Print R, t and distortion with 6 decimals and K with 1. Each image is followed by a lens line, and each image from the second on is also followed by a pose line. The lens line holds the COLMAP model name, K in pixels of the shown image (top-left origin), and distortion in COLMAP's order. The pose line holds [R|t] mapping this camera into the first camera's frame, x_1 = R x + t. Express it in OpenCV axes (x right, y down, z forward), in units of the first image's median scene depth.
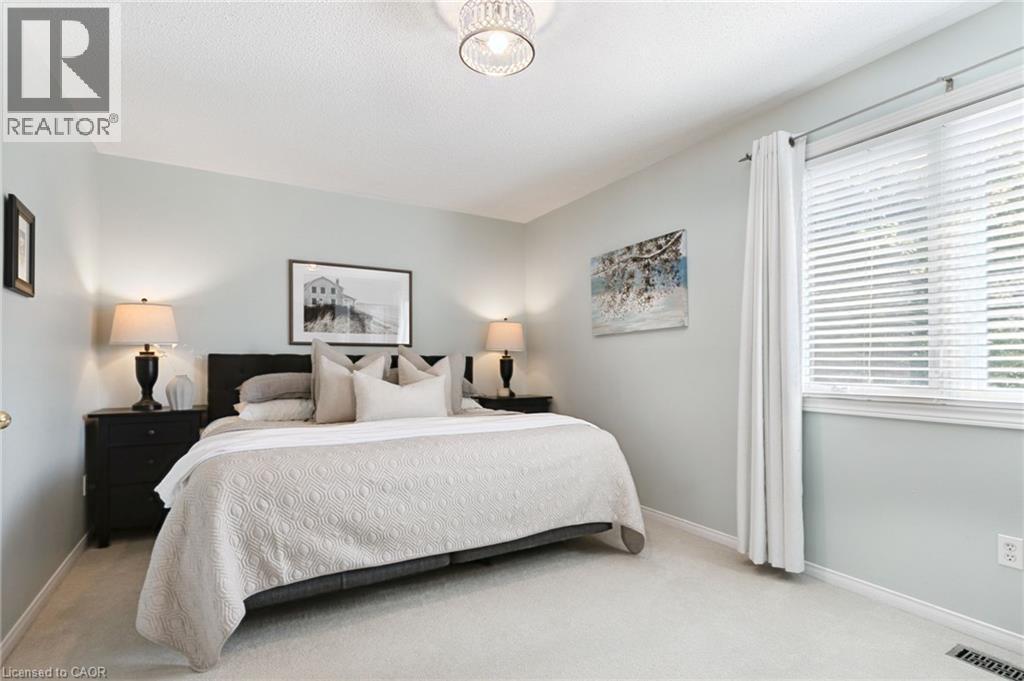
lens RADIAL K [[486.9, 0, 511.3], [0, 486.9, 345.1], [0, 0, 1]] dist [0.000631, 0.000088]
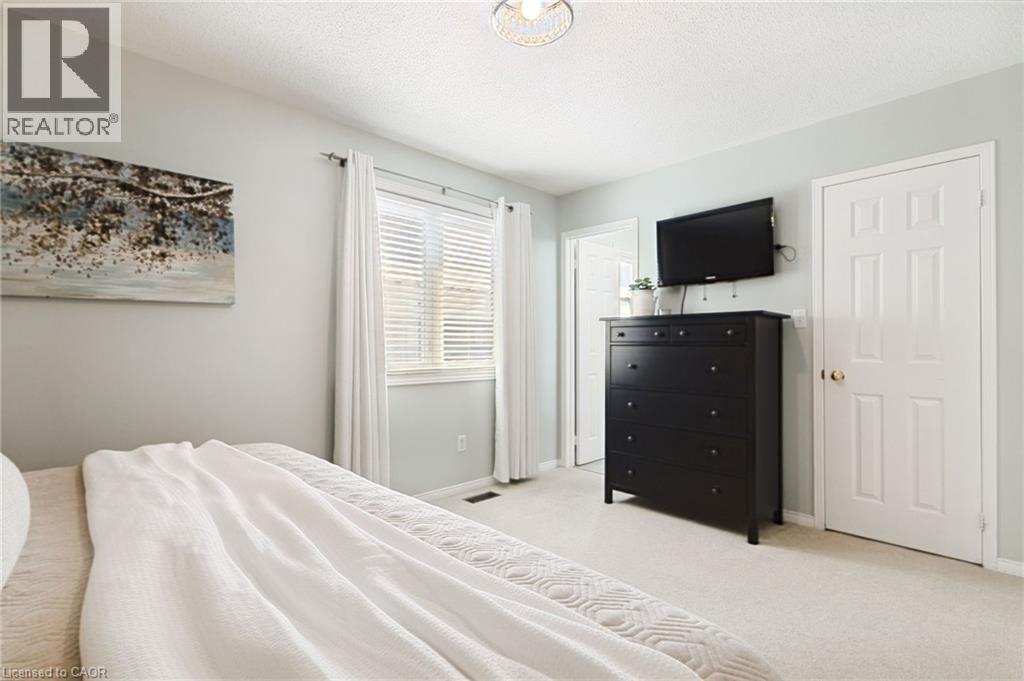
lens RADIAL K [[486.9, 0, 511.3], [0, 486.9, 345.1], [0, 0, 1]] dist [0.000631, 0.000088]
pose [[-0.244545, 0.009895, 0.969587, -0.501869], [-0.030660, 0.999369, -0.017932, 0.027568], [-0.969153, -0.034113, -0.244088, 0.682961]]
